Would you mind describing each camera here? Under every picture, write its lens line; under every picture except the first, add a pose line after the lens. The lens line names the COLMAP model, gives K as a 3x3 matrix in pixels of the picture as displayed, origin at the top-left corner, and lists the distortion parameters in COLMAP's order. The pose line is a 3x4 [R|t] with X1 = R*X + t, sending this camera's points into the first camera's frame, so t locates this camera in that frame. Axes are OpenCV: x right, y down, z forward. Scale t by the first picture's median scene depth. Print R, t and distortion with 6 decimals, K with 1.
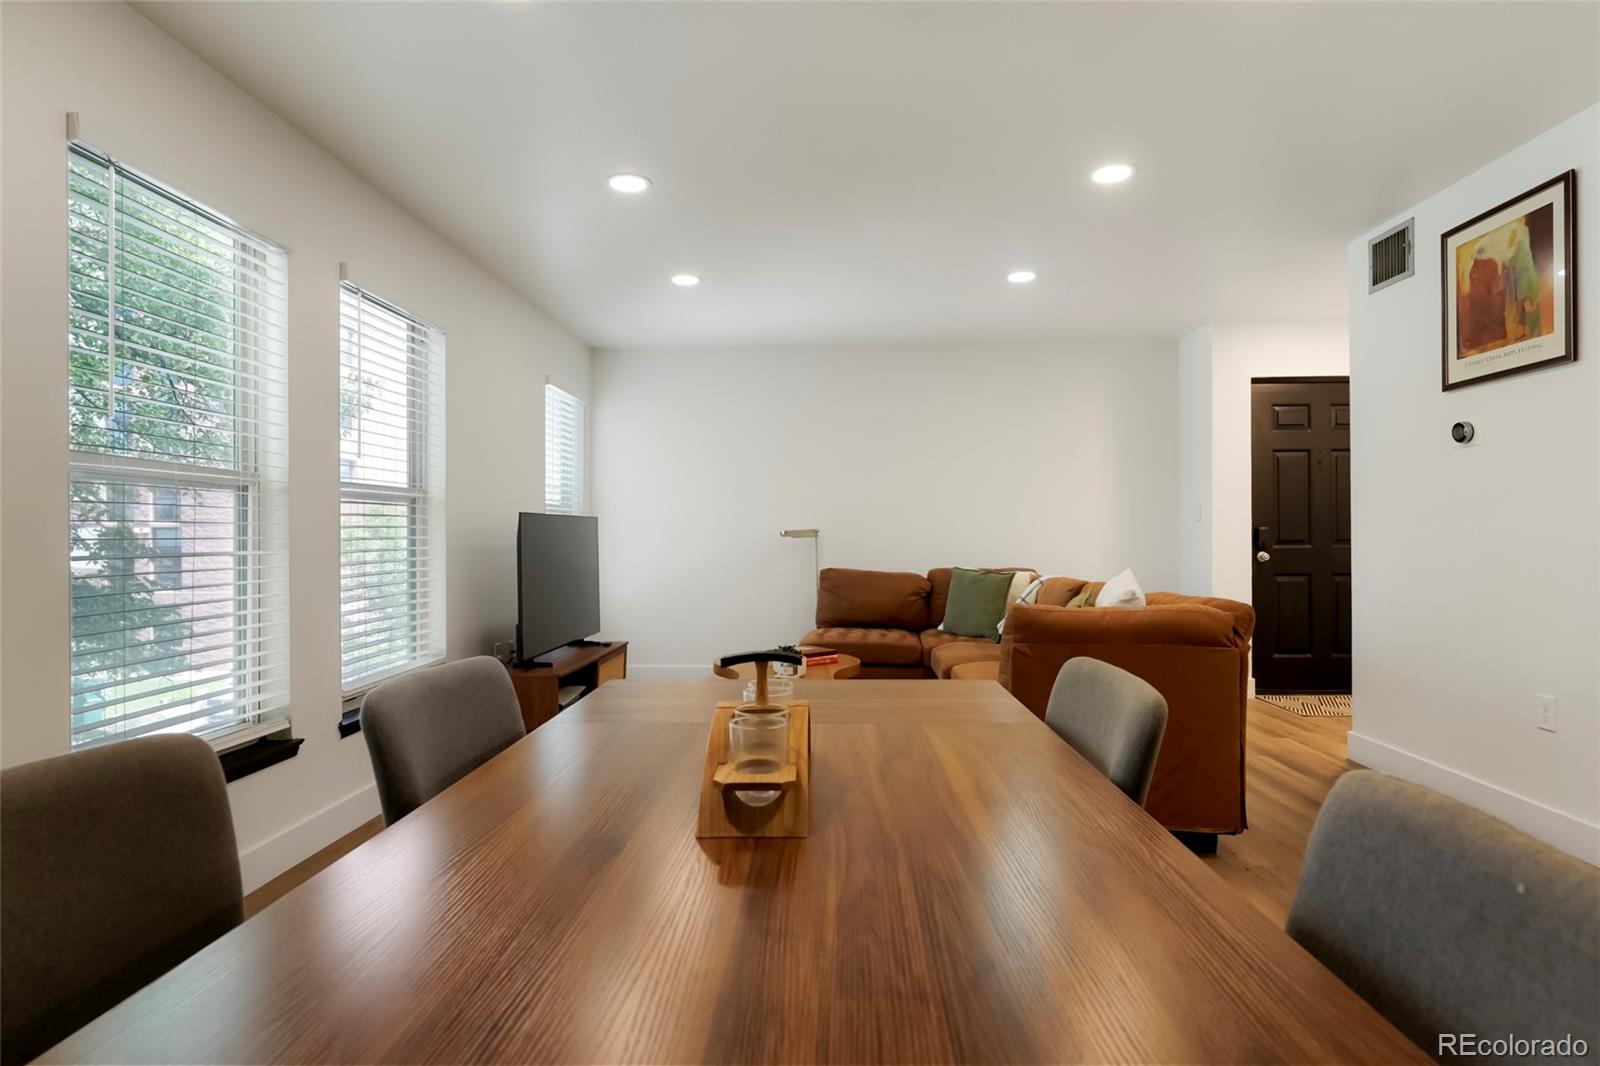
lens RADIAL K [[834.5, 0, 810.3], [0, 834.5, 530.1], [0, 0, 1]] dist [-0.001504, -0.002345]
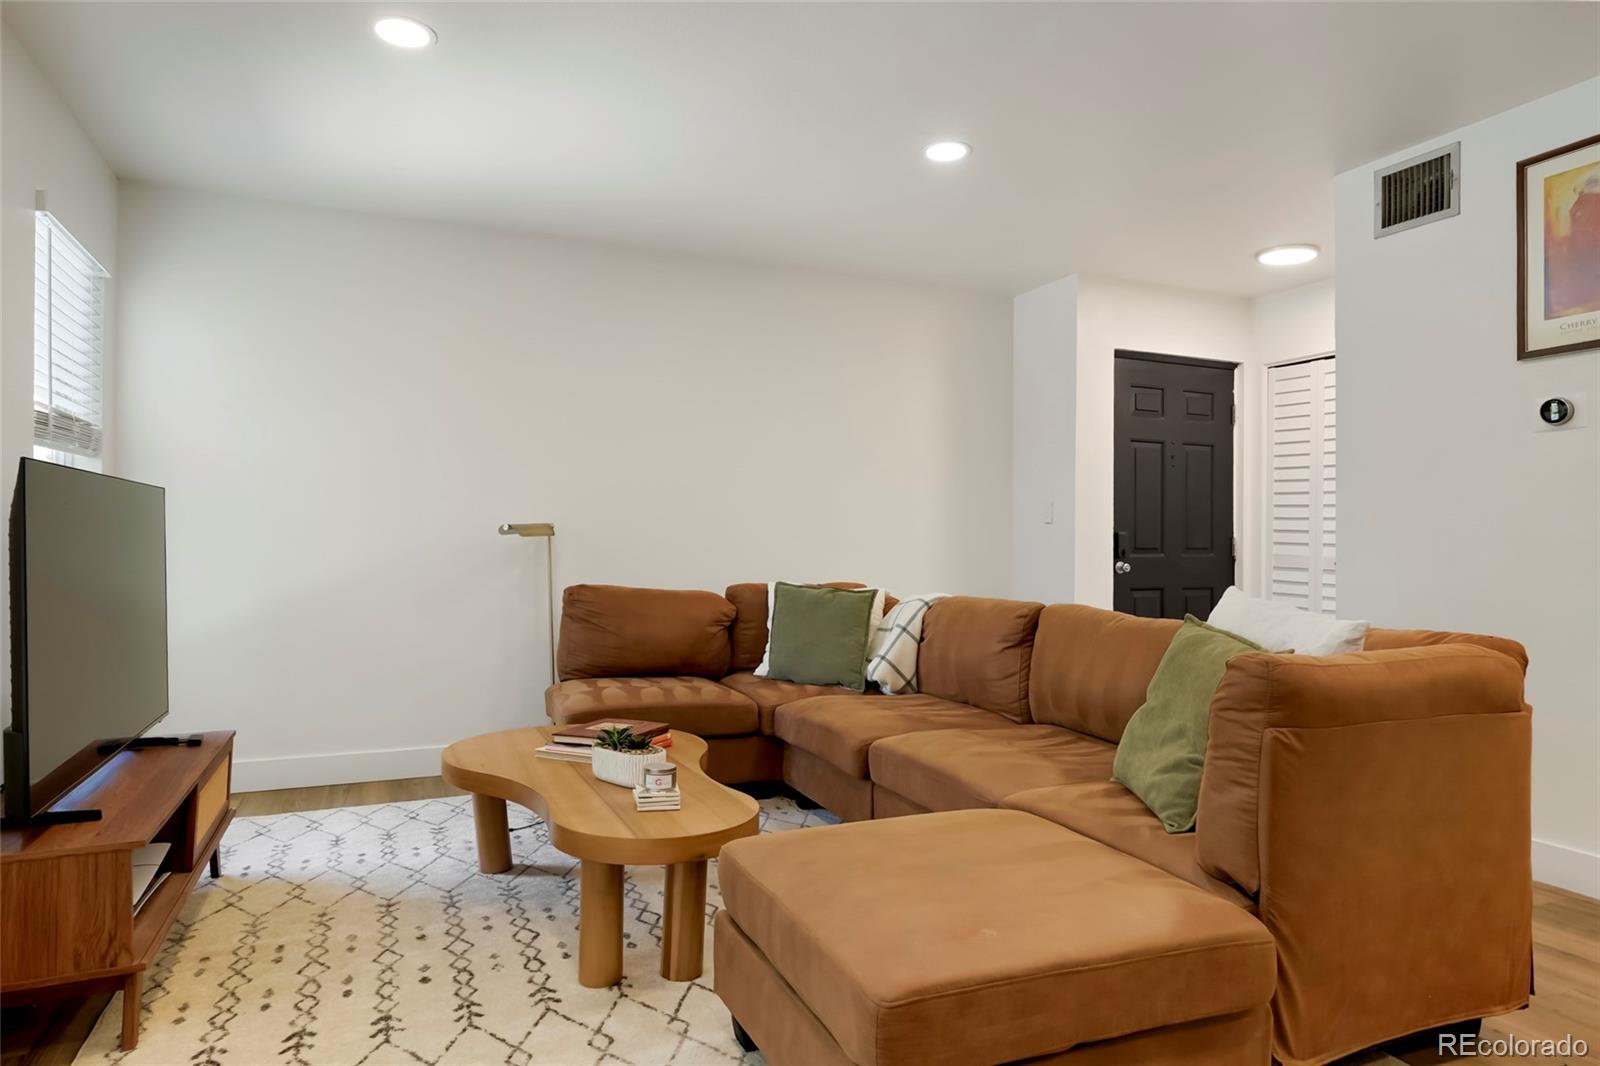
lens RADIAL K [[943.5, 0, 806.2], [0, 943.5, 536.2], [0, 0, 1]] dist [0.004751, -0.000738]
pose [[0.898701, 0.016024, 0.438269, -0.217215], [-0.015581, 0.999868, -0.004608, 0.014400], [-0.438285, -0.002688, 0.898832, 0.437586]]
